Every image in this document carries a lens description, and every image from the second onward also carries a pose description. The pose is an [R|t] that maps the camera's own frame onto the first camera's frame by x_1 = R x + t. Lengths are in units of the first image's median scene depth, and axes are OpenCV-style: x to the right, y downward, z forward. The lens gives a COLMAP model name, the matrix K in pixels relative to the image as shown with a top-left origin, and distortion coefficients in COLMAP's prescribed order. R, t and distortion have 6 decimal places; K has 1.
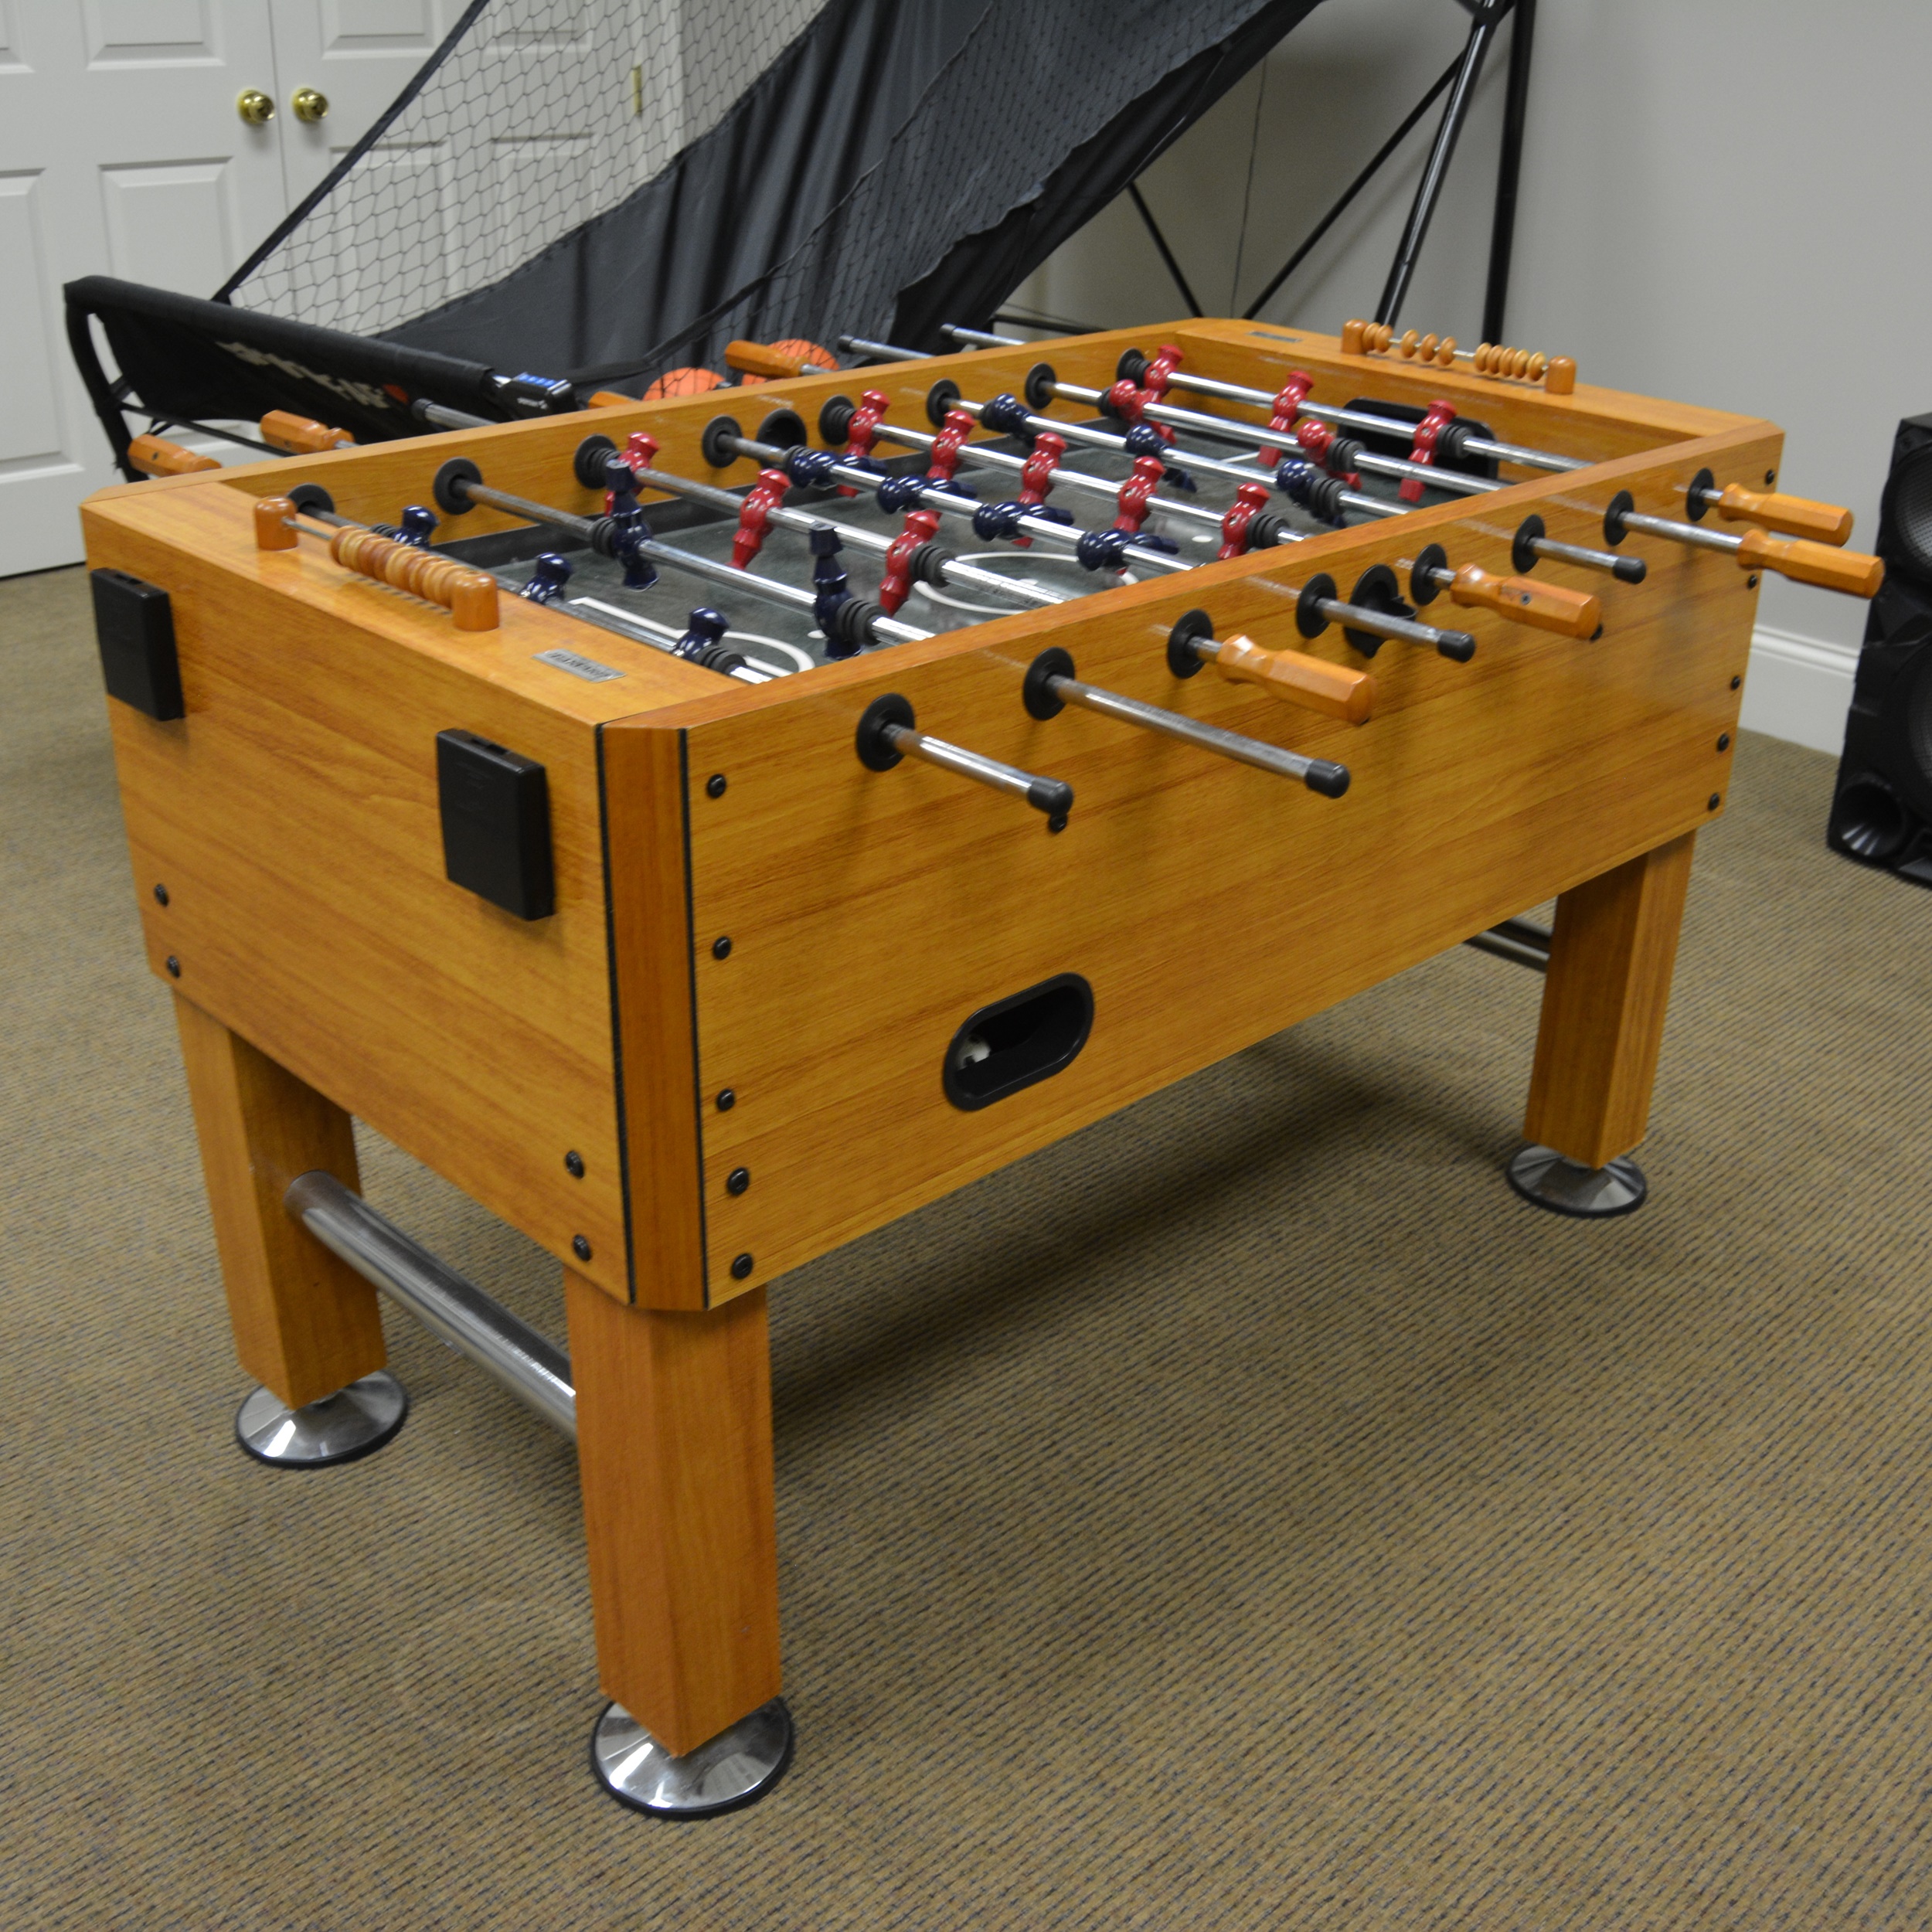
lens RADIAL K [[2221.8, 0, 966.0], [0, 2221.8, 966.0], [0, 0, 1]] dist [-0.107893, -0.029075]
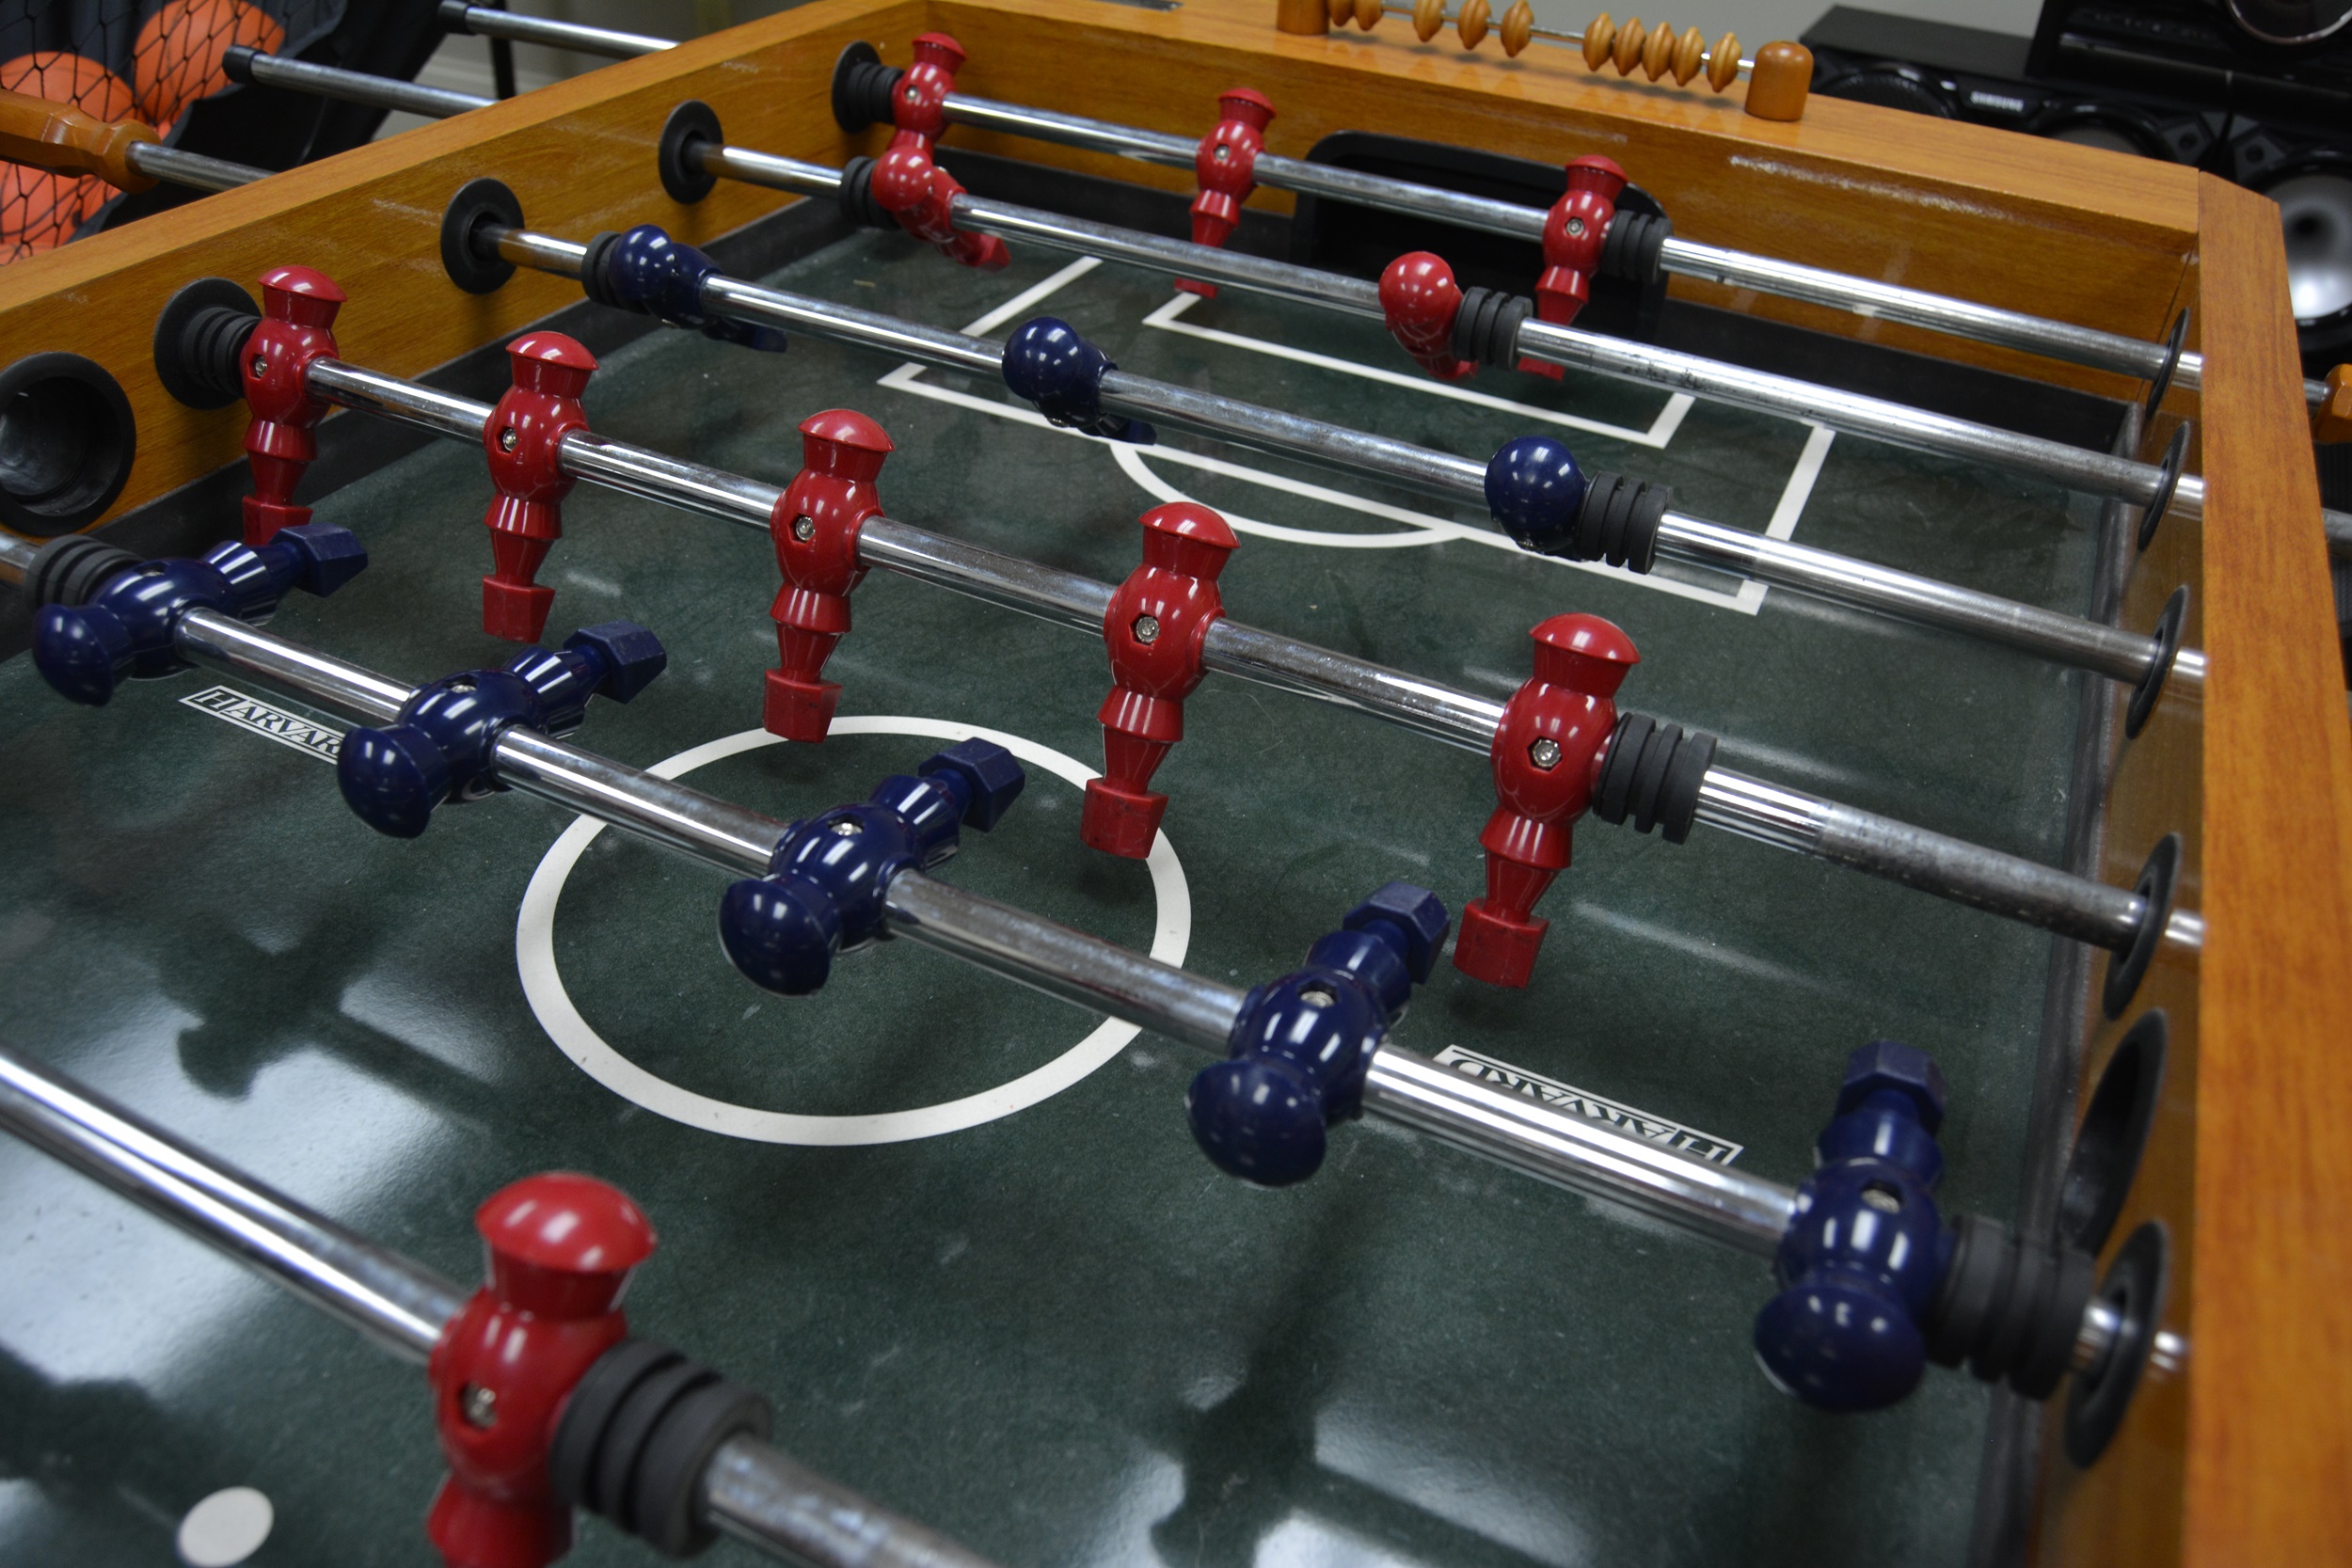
lens RADIAL K [[1868.7, 0, 1176.0], [0, 1868.7, 784.0], [0, 0, 1]] dist [-0.091976, 0.007218]
pose [[0.940493, -0.172468, 0.292792, -0.006153], [0.118213, 0.973866, 0.193935, -0.205406], [-0.318587, -0.147783, 0.936303, 0.614469]]
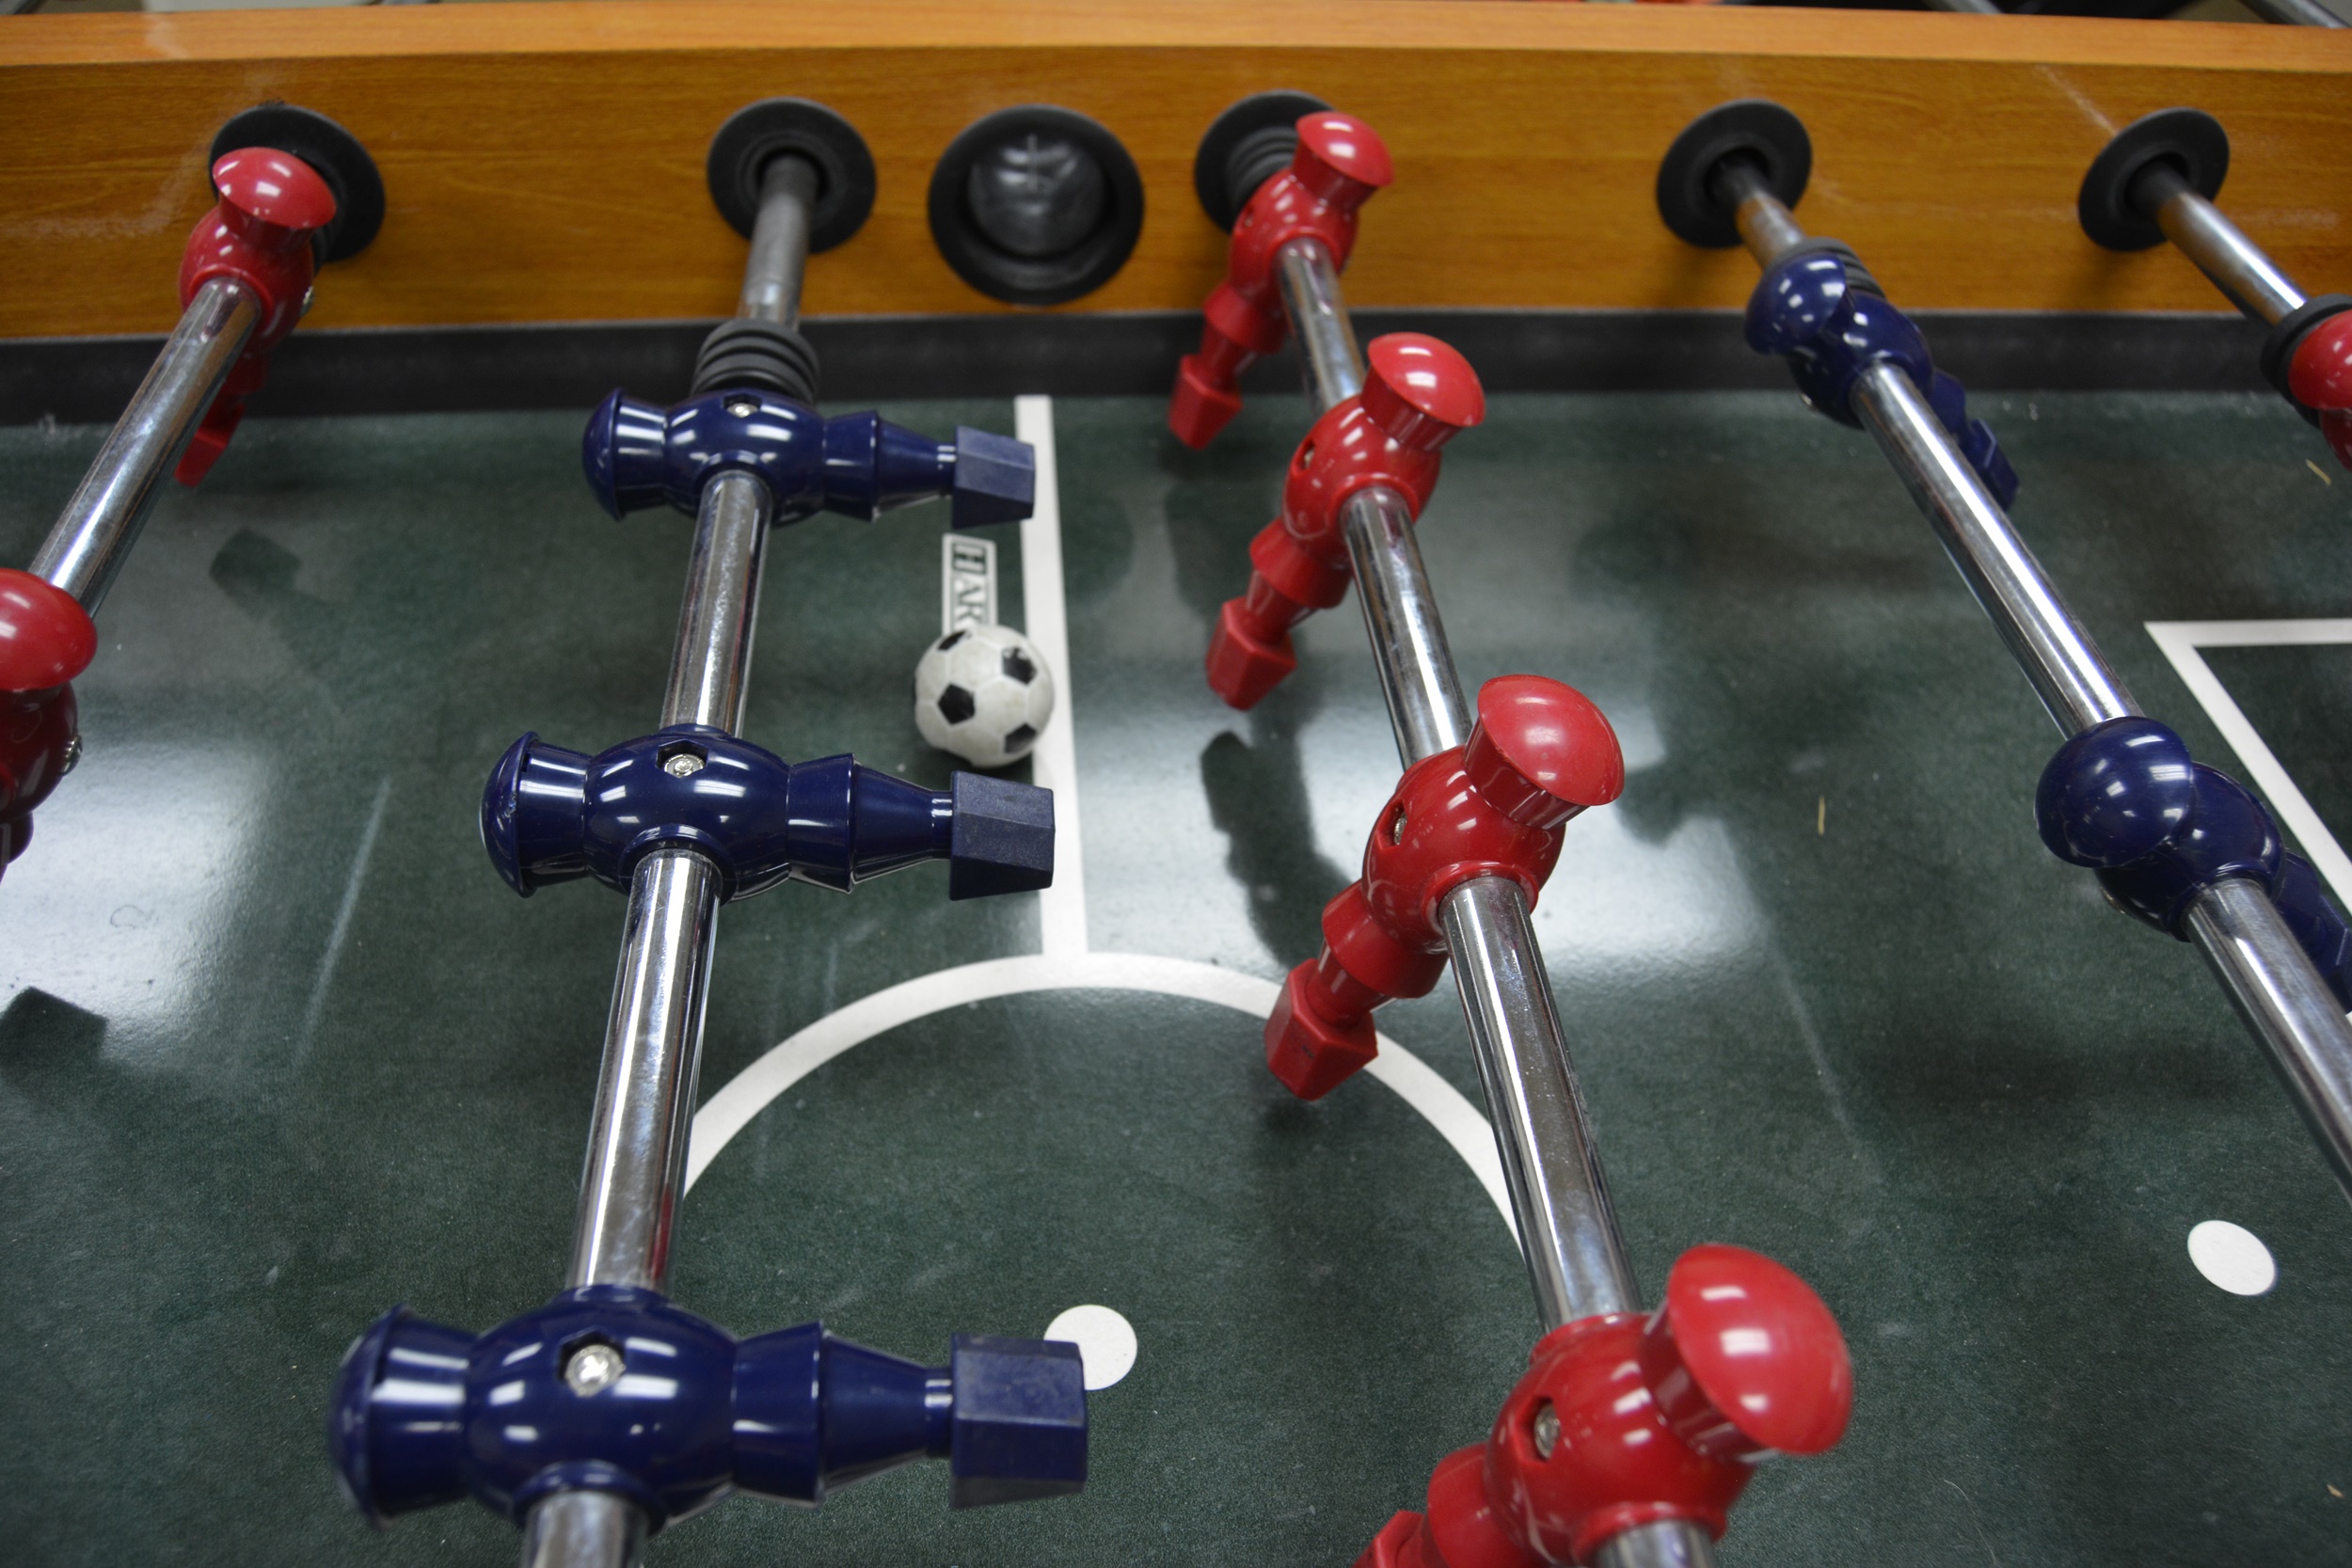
lens RADIAL K [[1868.7, 0, 1176.0], [0, 1868.7, 784.0], [0, 0, 1]] dist [-0.091976, 0.007218]
pose [[0.768103, 0.438688, -0.466445, 0.075174], [-0.287813, 0.887245, 0.360501, -0.245074], [0.571998, -0.142653, 0.807755, 0.727262]]
